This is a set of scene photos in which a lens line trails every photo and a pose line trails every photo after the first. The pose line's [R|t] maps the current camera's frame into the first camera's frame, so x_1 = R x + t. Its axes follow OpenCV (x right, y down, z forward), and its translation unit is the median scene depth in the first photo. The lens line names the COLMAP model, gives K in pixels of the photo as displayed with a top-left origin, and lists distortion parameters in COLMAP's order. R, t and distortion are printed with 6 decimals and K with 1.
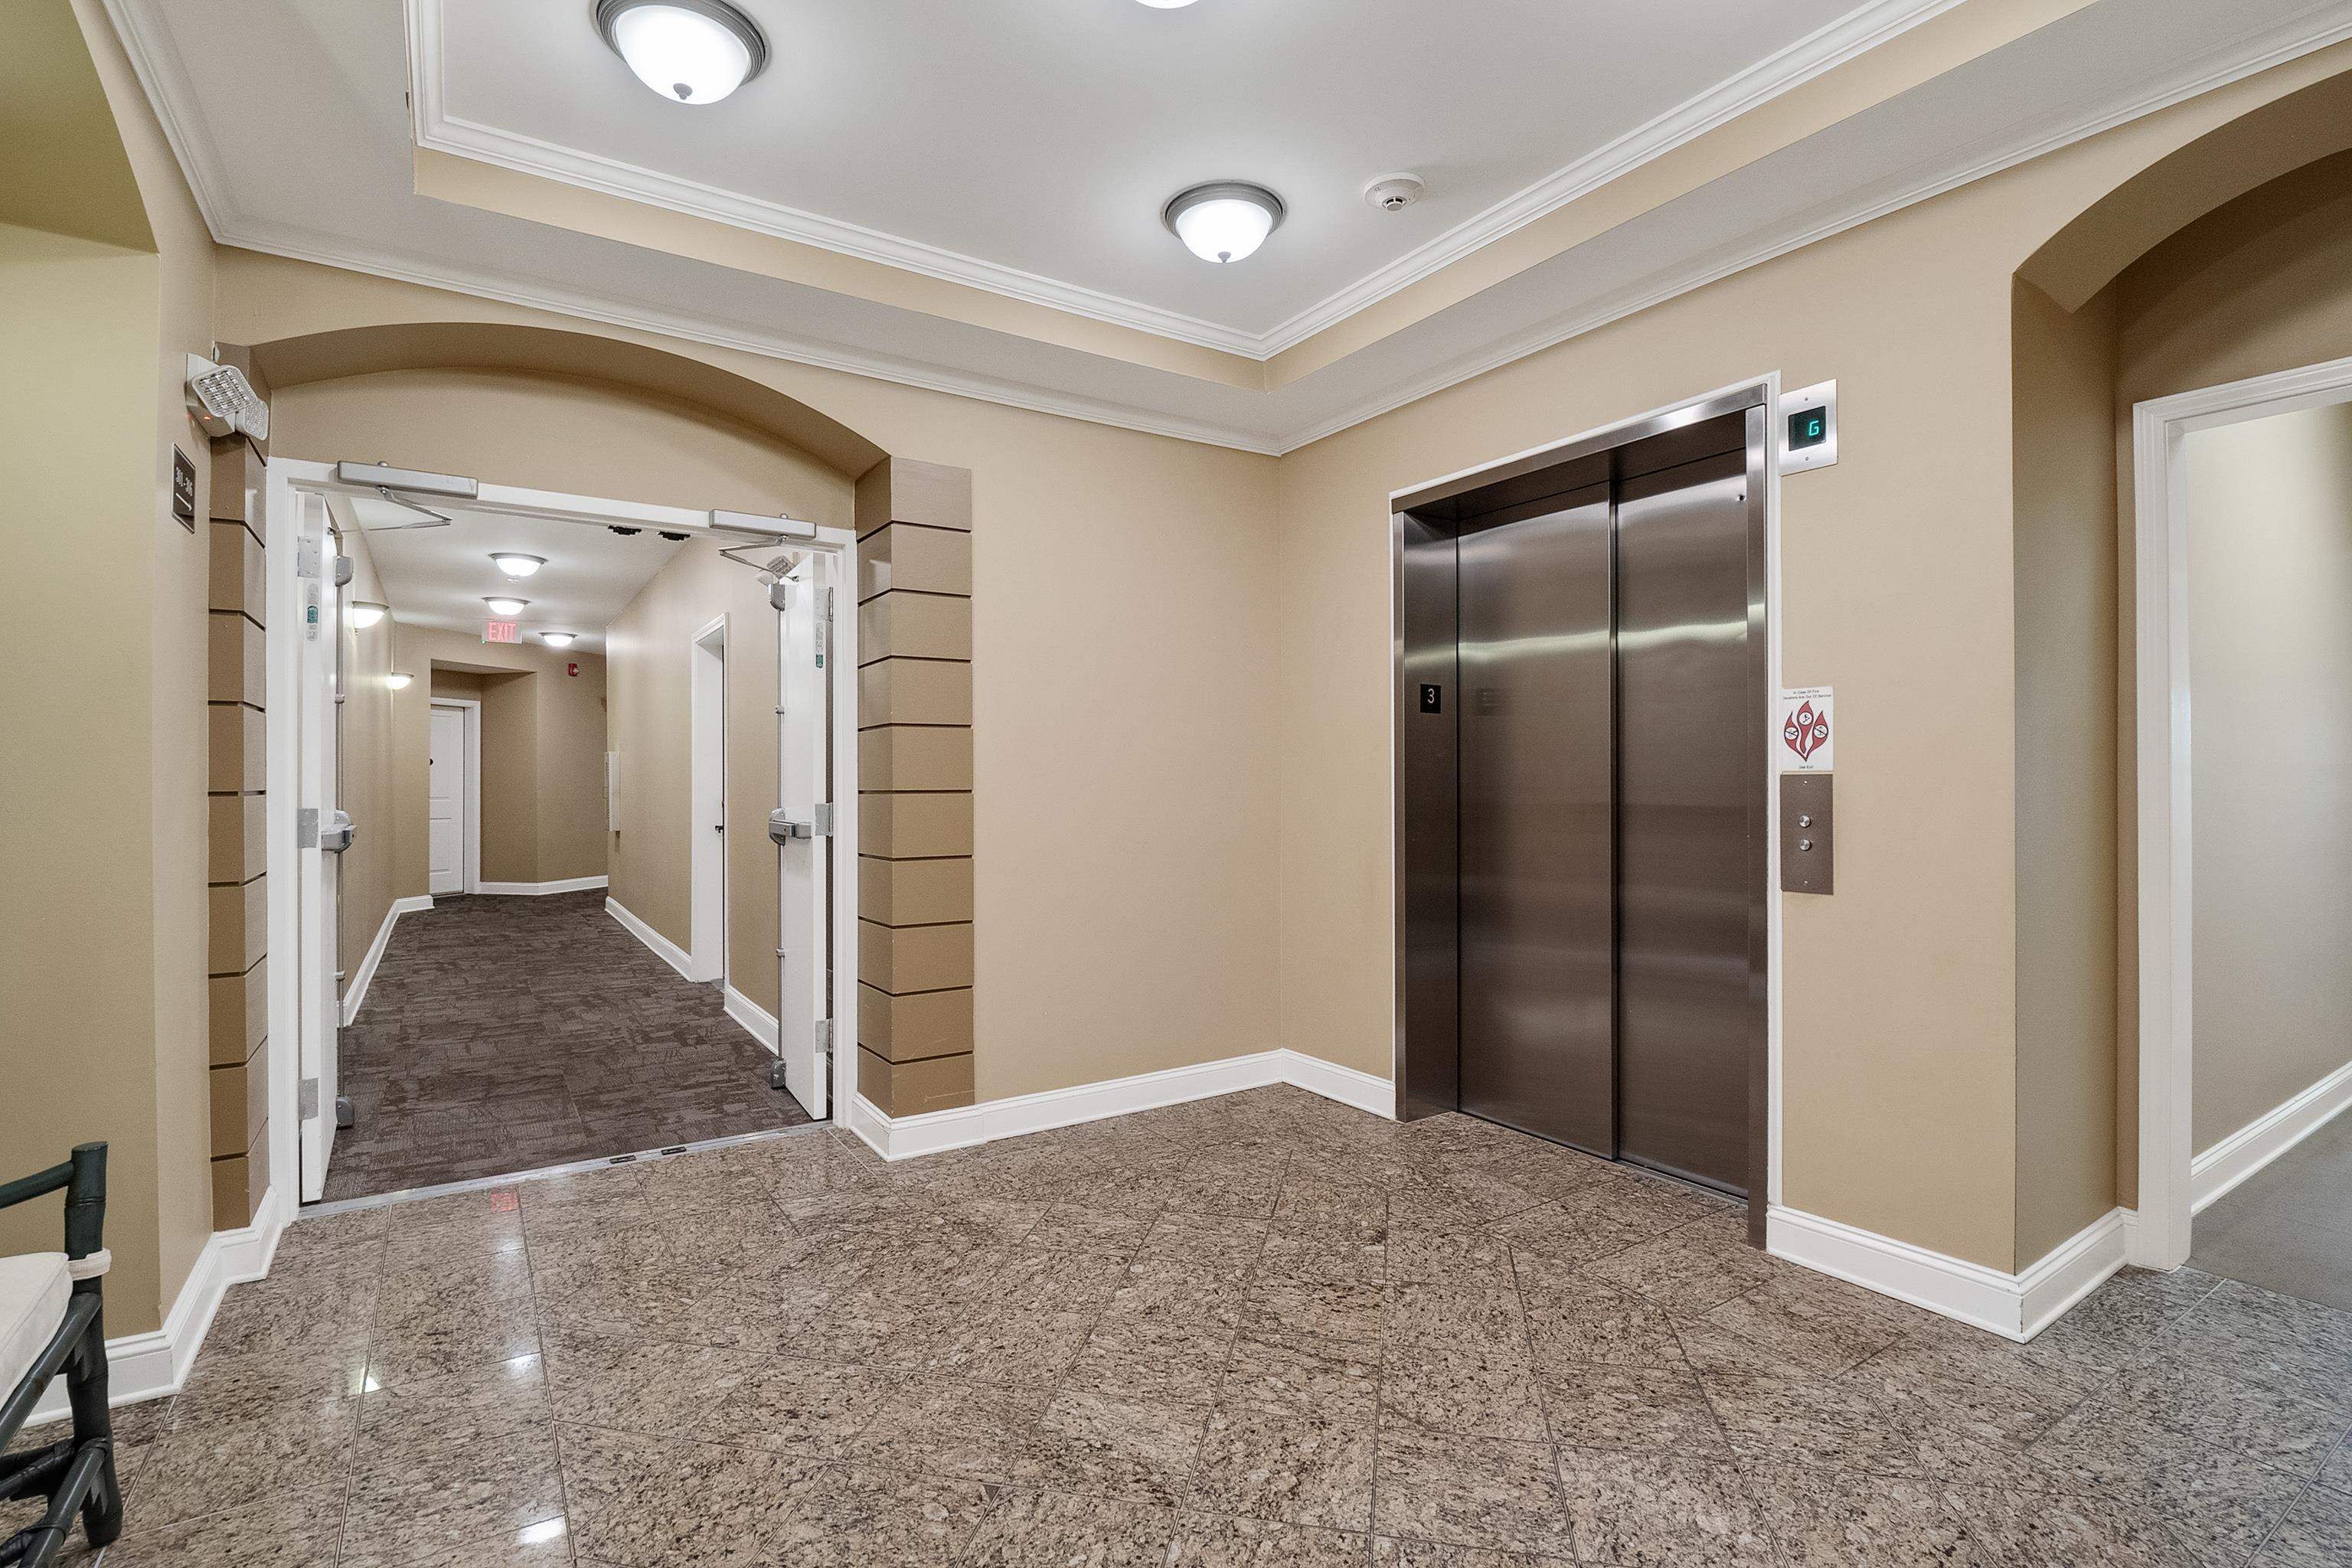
lens RADIAL K [[1108.9, 0, 1187.6], [0, 1108.9, 775.7], [0, 0, 1]] dist [-0.010988, -0.001481]
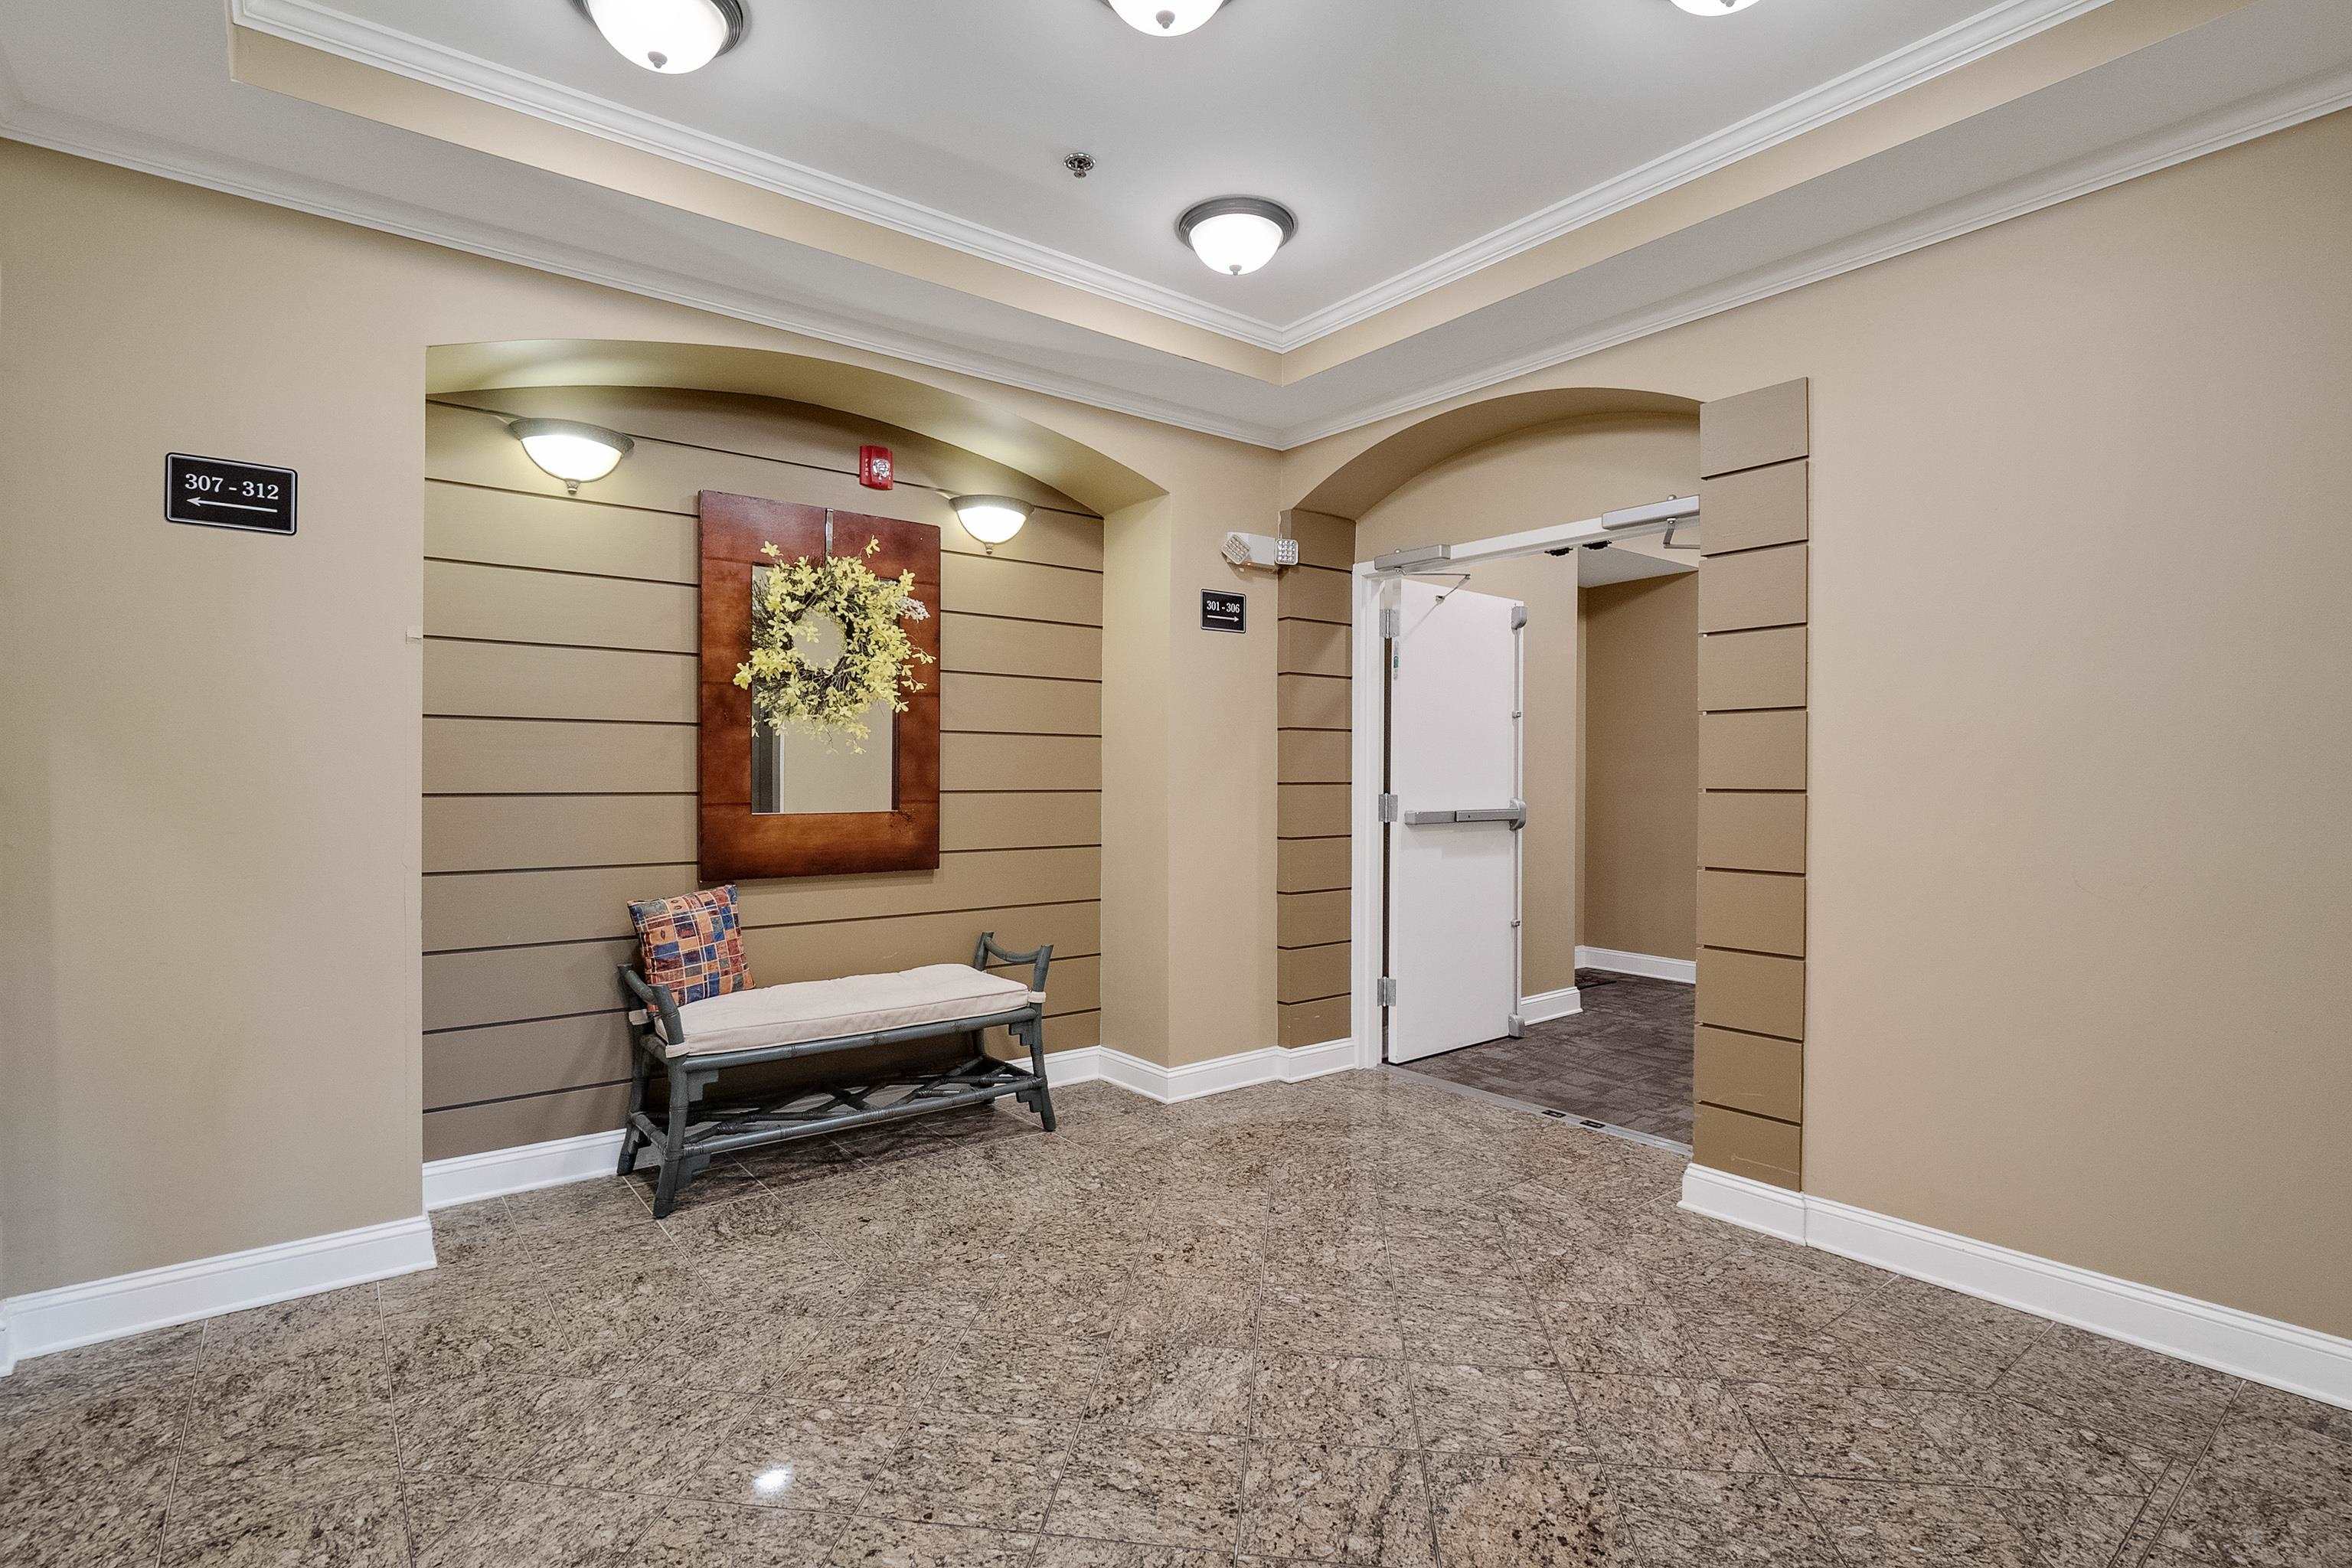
lens RADIAL K [[1141.8, 0, 1187.5], [0, 1141.8, 789.2], [0, 0, 1]] dist [-0.015755, -0.001773]
pose [[0.069290, 0.014525, -0.997491, 0.677385], [0.000224, 0.999894, 0.014575, 0.000026], [0.997597, -0.001234, 0.069279, 0.605817]]
